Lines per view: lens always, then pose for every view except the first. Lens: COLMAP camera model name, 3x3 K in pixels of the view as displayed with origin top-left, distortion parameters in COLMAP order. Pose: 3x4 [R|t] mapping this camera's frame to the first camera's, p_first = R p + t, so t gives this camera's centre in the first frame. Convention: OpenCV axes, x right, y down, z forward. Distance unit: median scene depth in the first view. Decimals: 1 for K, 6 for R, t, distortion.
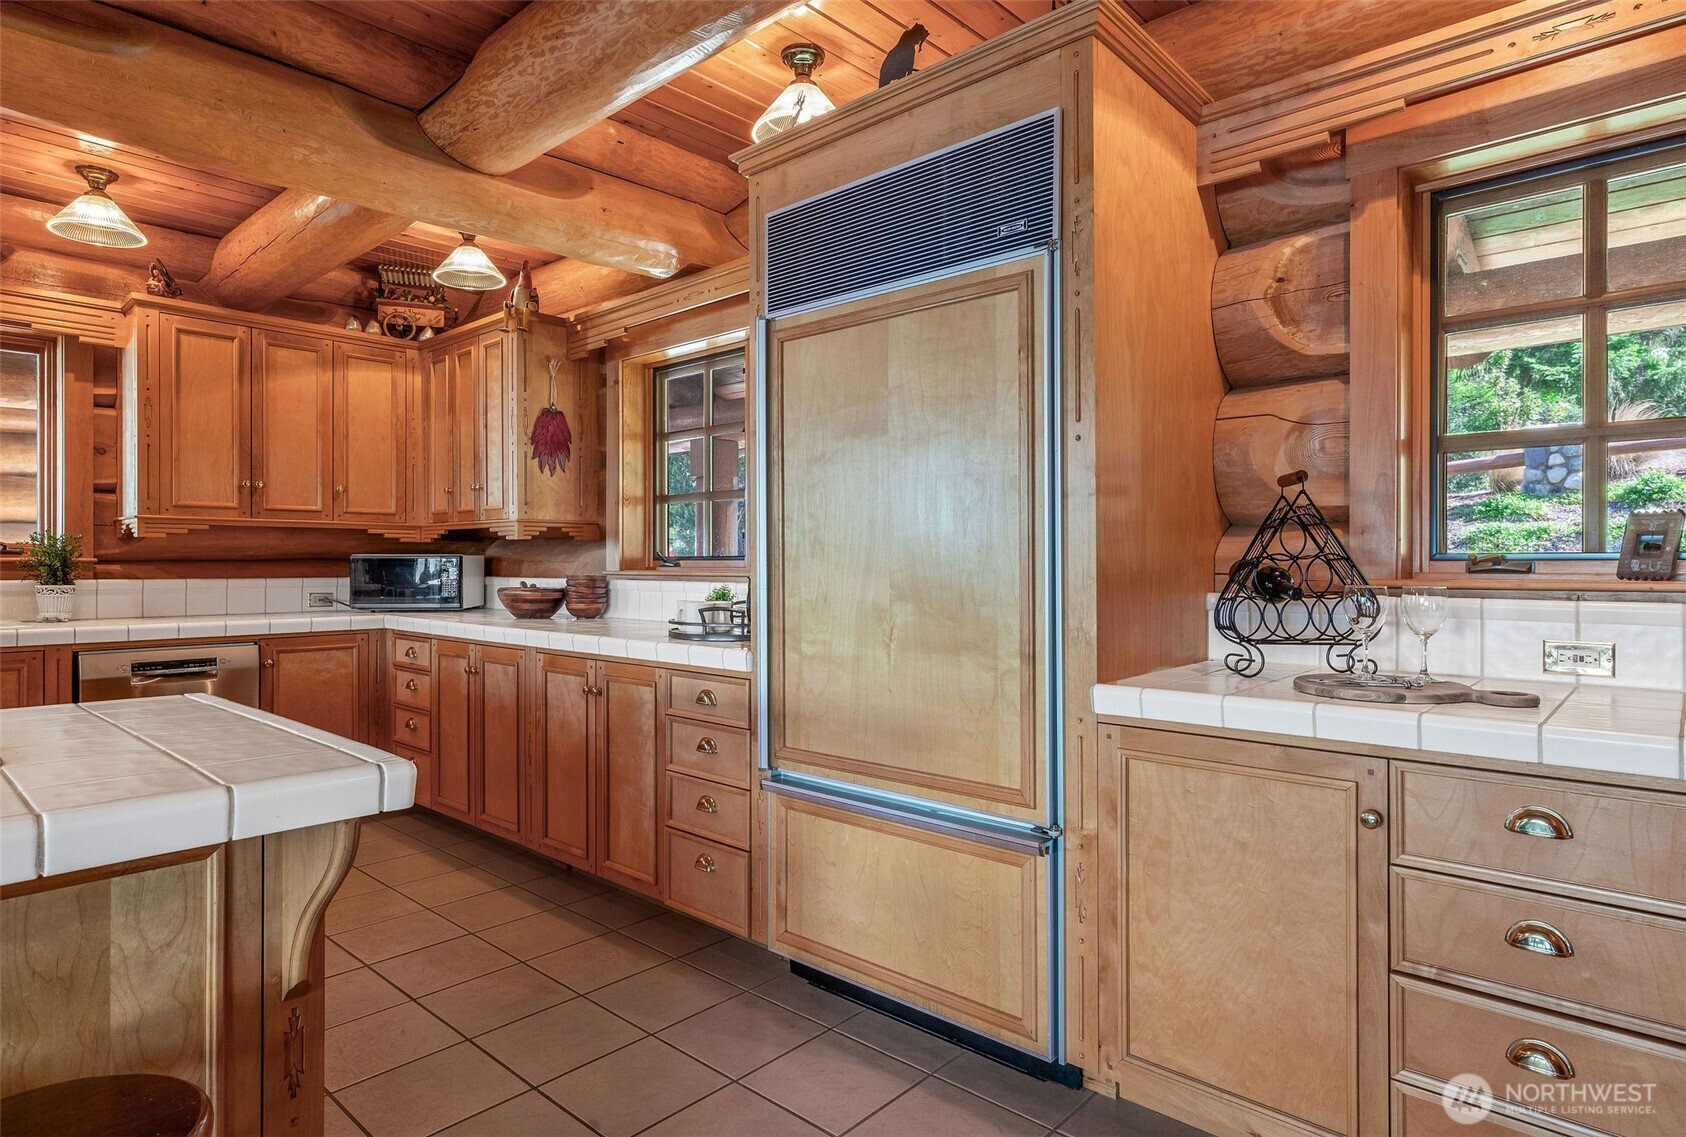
lens RADIAL K [[935.9, 0, 843.0], [0, 935.9, 568.5], [0, 0, 1]] dist [-0.000616, -0.000151]
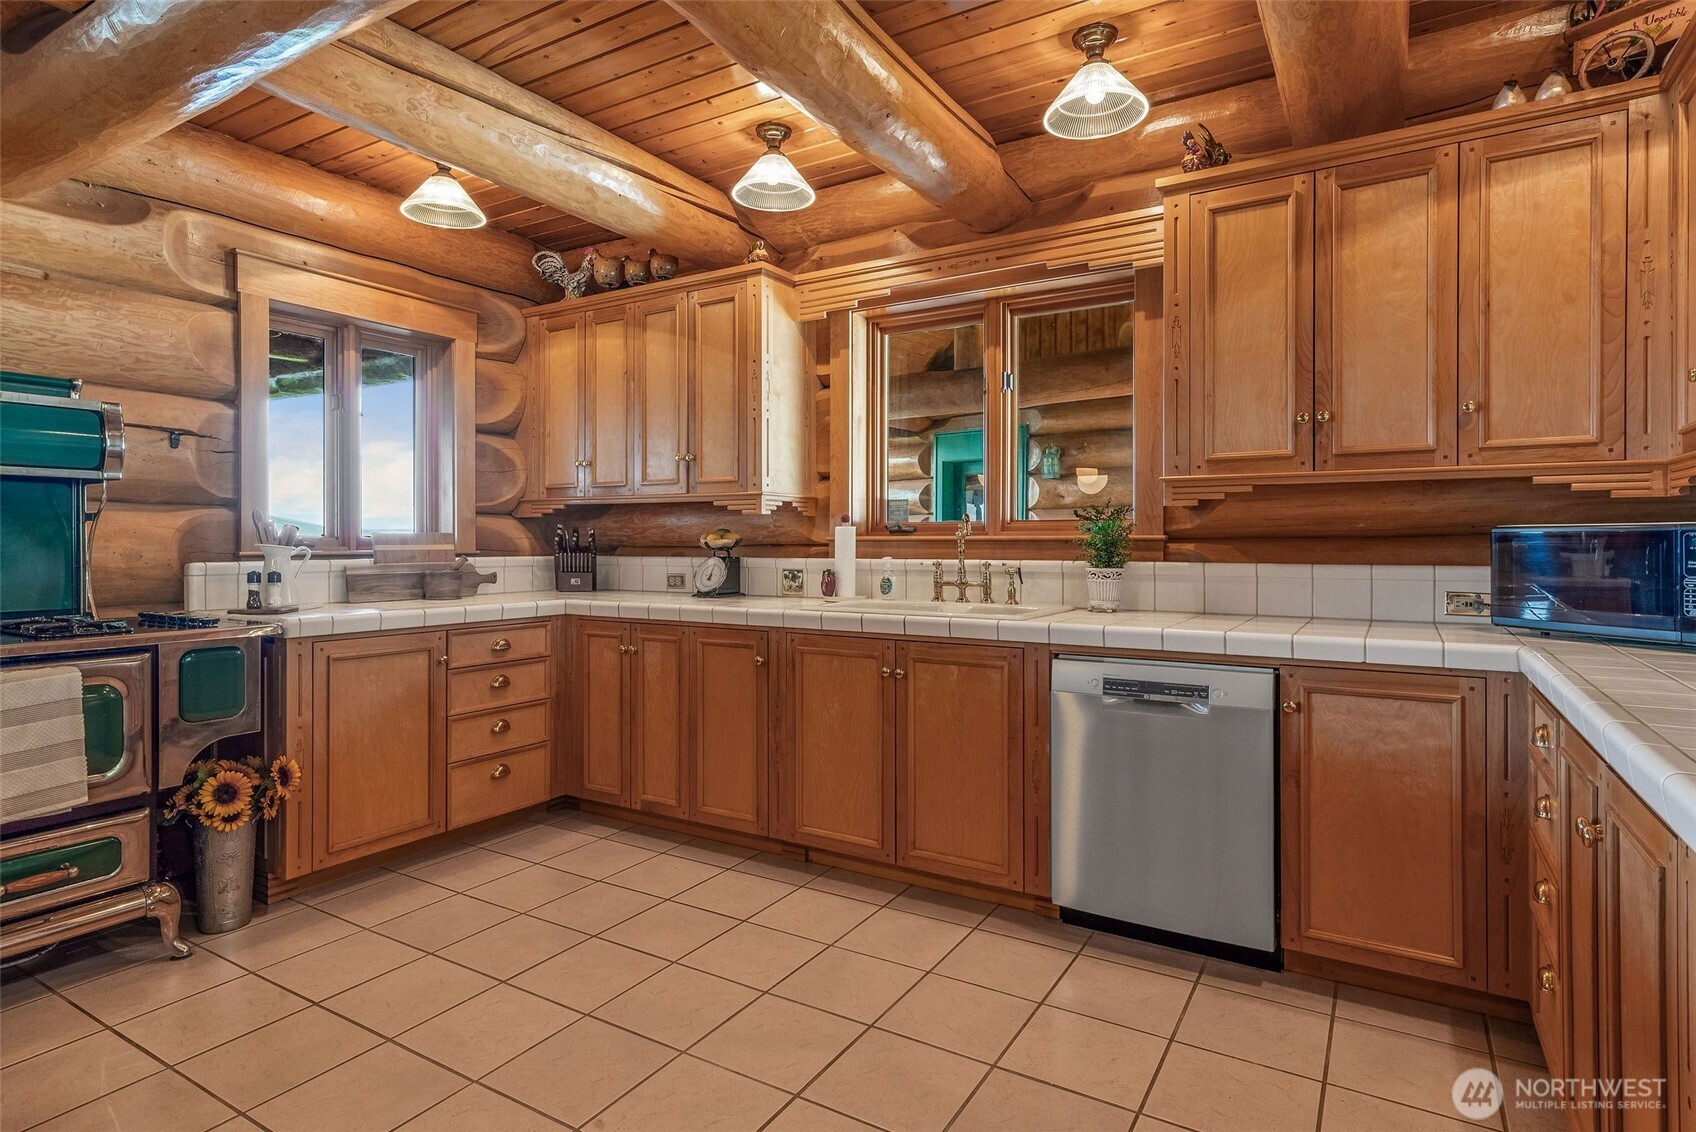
lens RADIAL K [[890.2, 0, 848.5], [0, 890.2, 544.2], [0, 0, 1]] dist [0.003593, 0.001153]
pose [[0.190595, 0.003627, -0.981662, -0.094879], [-0.004464, 0.999986, 0.002828, -0.003896], [0.981659, 0.003843, 0.190609, 0.564870]]
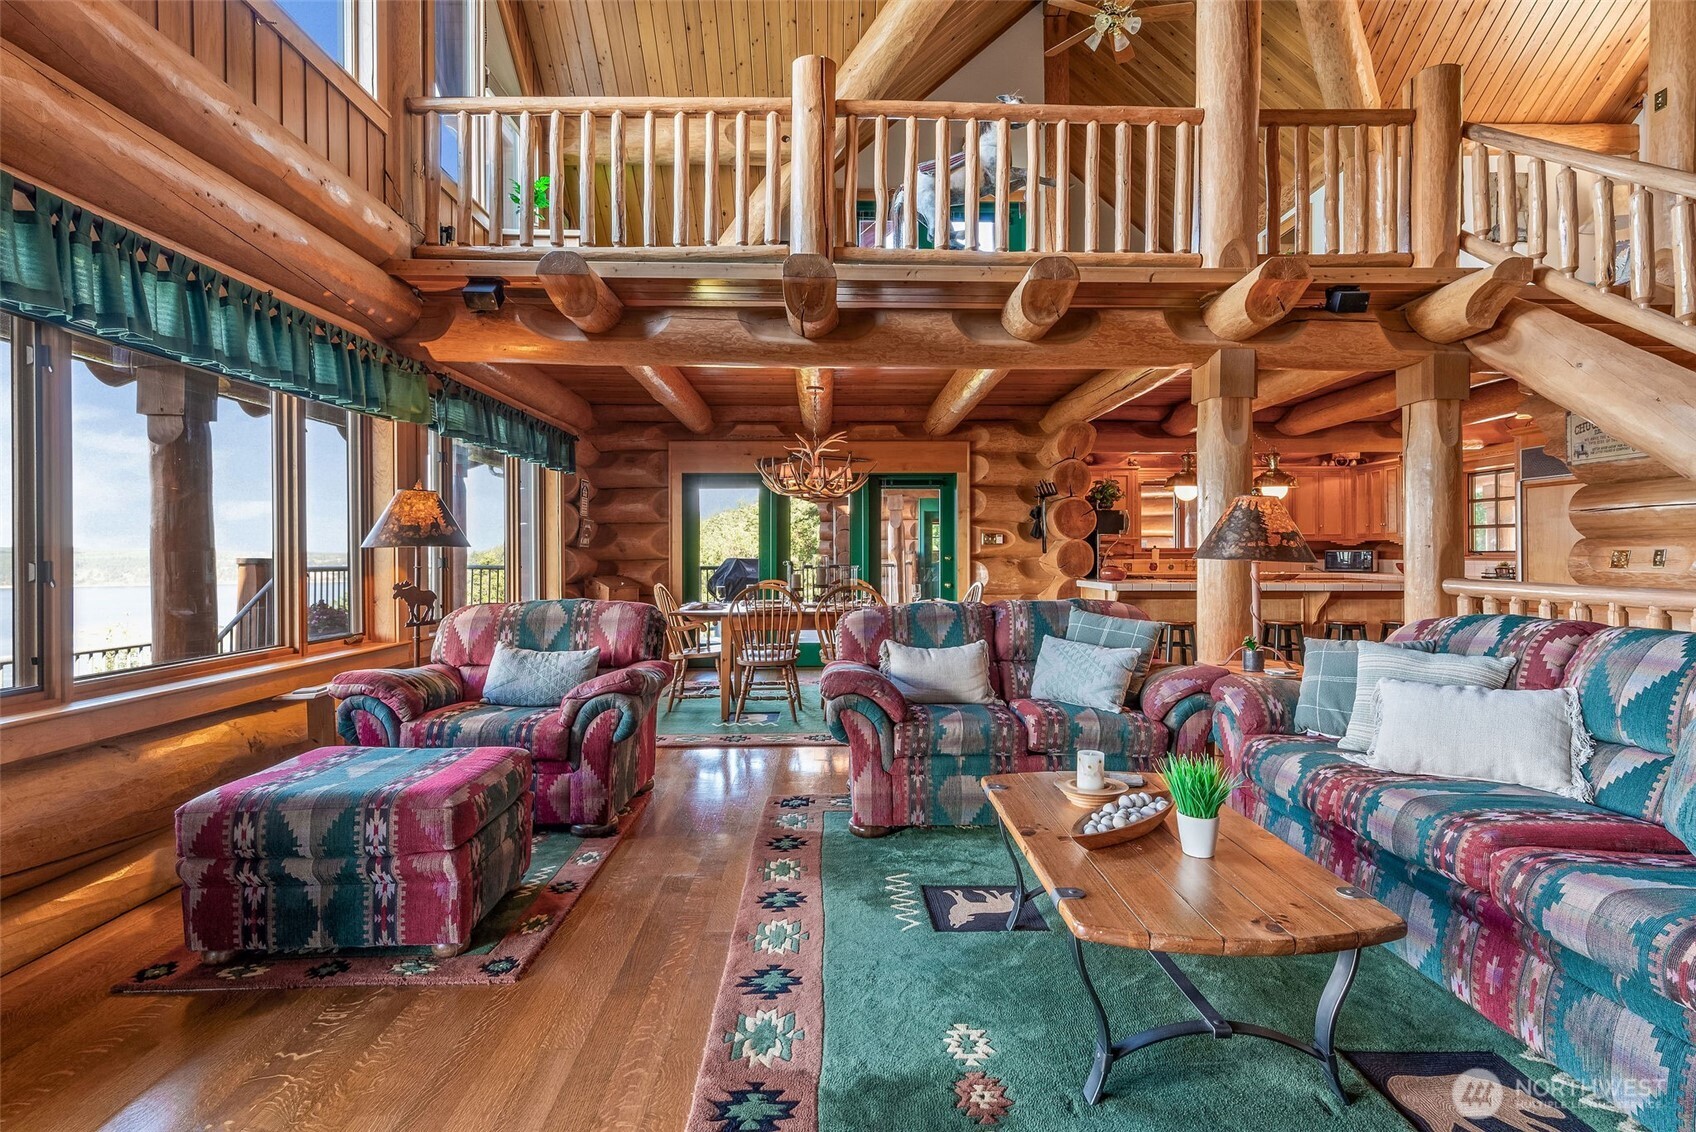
lens RADIAL K [[805.0, 0, 848.0], [0, 805.0, 566.0], [0, 0, 1]] dist [0.000276, 0.000056]
pose [[0.690493, 0.009936, -0.723271, 0.211217], [-0.002004, 0.999928, 0.011824, 0.004718], [0.723336, -0.006714, 0.690463, -1.682941]]
